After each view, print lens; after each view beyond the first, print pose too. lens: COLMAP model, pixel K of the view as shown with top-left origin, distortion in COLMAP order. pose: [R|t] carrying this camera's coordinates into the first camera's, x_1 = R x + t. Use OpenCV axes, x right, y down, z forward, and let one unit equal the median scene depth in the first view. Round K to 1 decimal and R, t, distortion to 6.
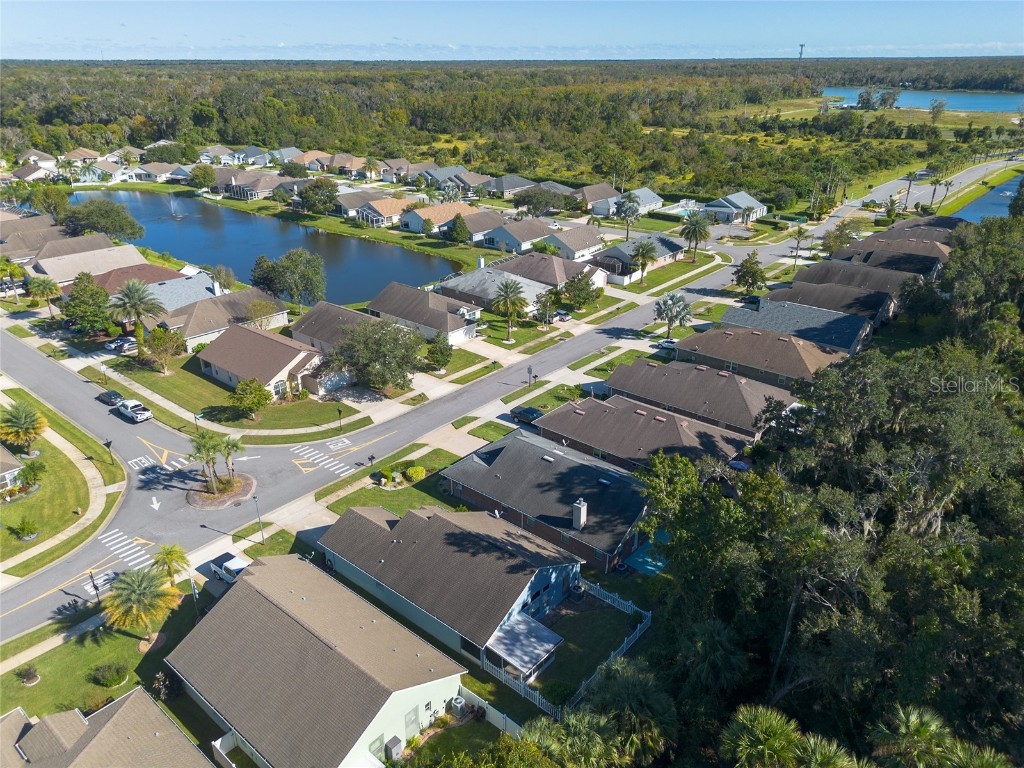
lens RADIAL K [[722.1, 0, 512.8], [0, 722.1, 387.4], [0, 0, 1]] dist [0.061457, -0.060525]
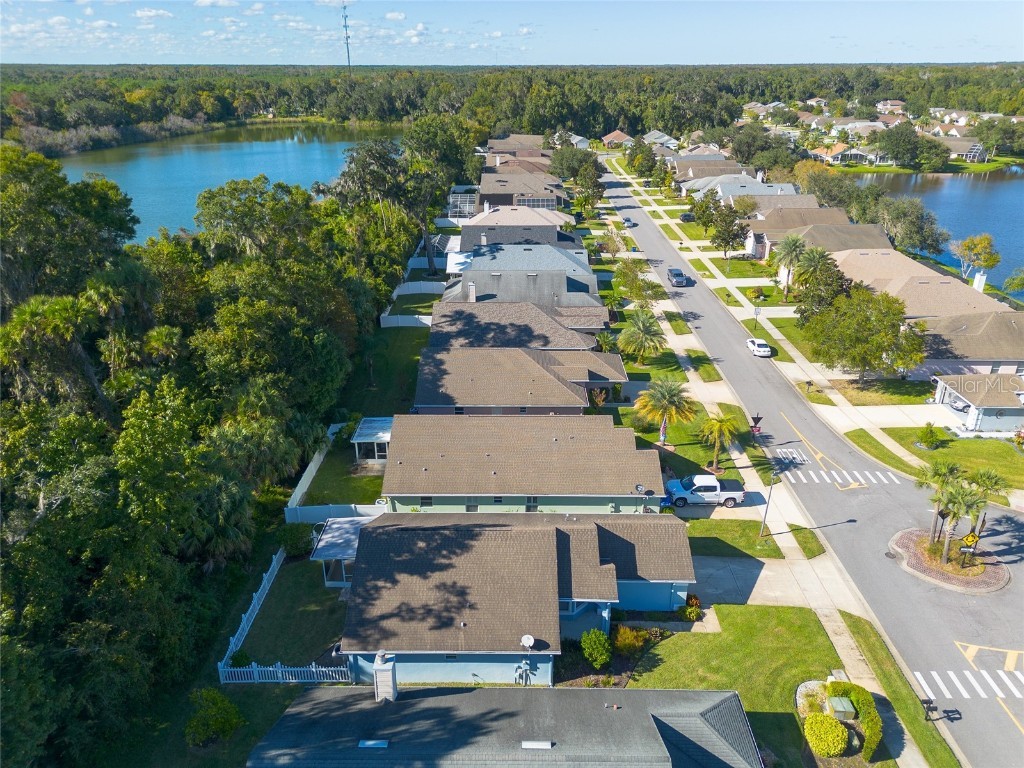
lens RADIAL K [[722.1, 0, 512.8], [0, 722.1, 387.4], [0, 0, 1]] dist [0.061457, -0.060525]
pose [[-0.769572, 0.261124, -0.582729, 0.147502], [-0.258581, 0.706963, 0.658285, -0.185738], [0.583861, 0.657281, -0.476537, 0.632194]]
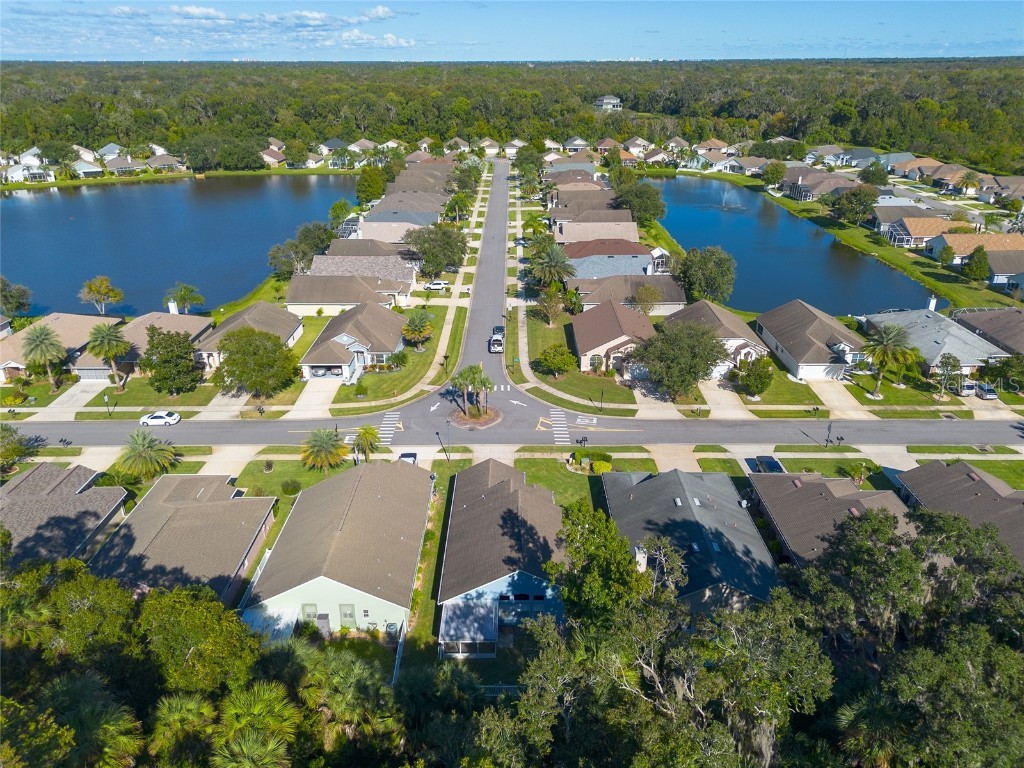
lens RADIAL K [[722.1, 0, 512.8], [0, 722.1, 387.4], [0, 0, 1]] dist [0.061457, -0.060525]
pose [[0.645827, 0.312107, -0.696776, 0.301696], [-0.310816, 0.941057, 0.133439, -0.055394], [0.697353, 0.130390, 0.704768, 0.117967]]
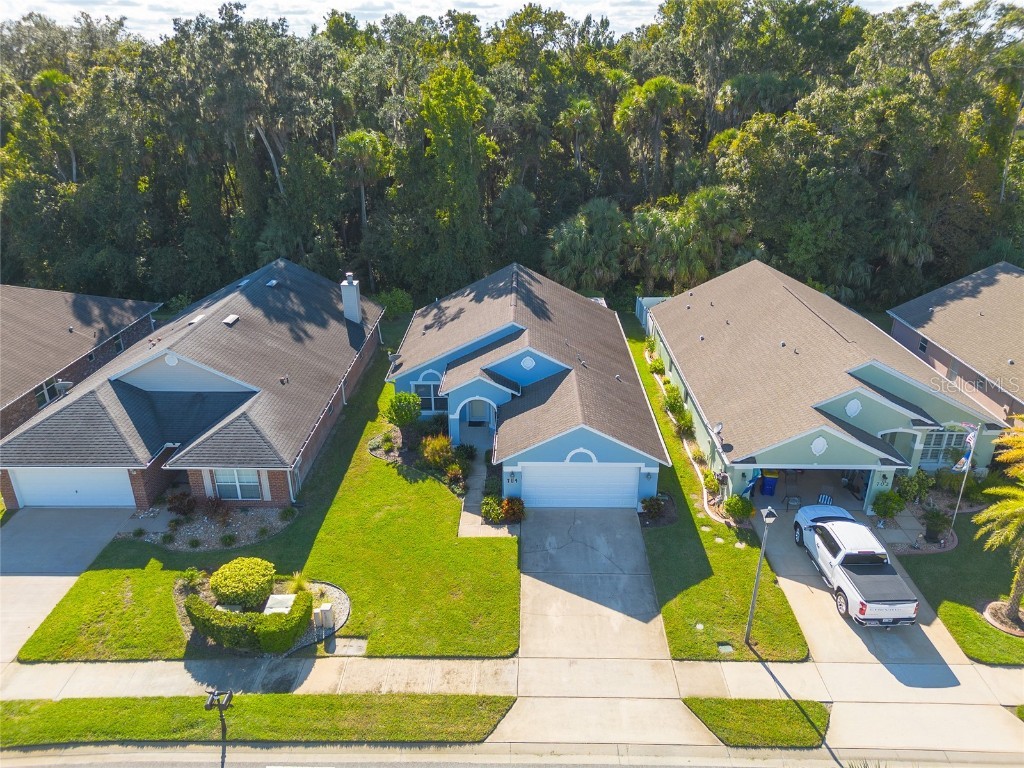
lens RADIAL K [[722.1, 0, 512.8], [0, 722.1, 387.4], [0, 0, 1]] dist [0.061457, -0.060525]
pose [[-0.634515, -0.308432, 0.708703, -0.273111], [0.322855, 0.727334, 0.605599, -0.067845], [-0.702250, 0.613070, -0.361926, 0.644276]]
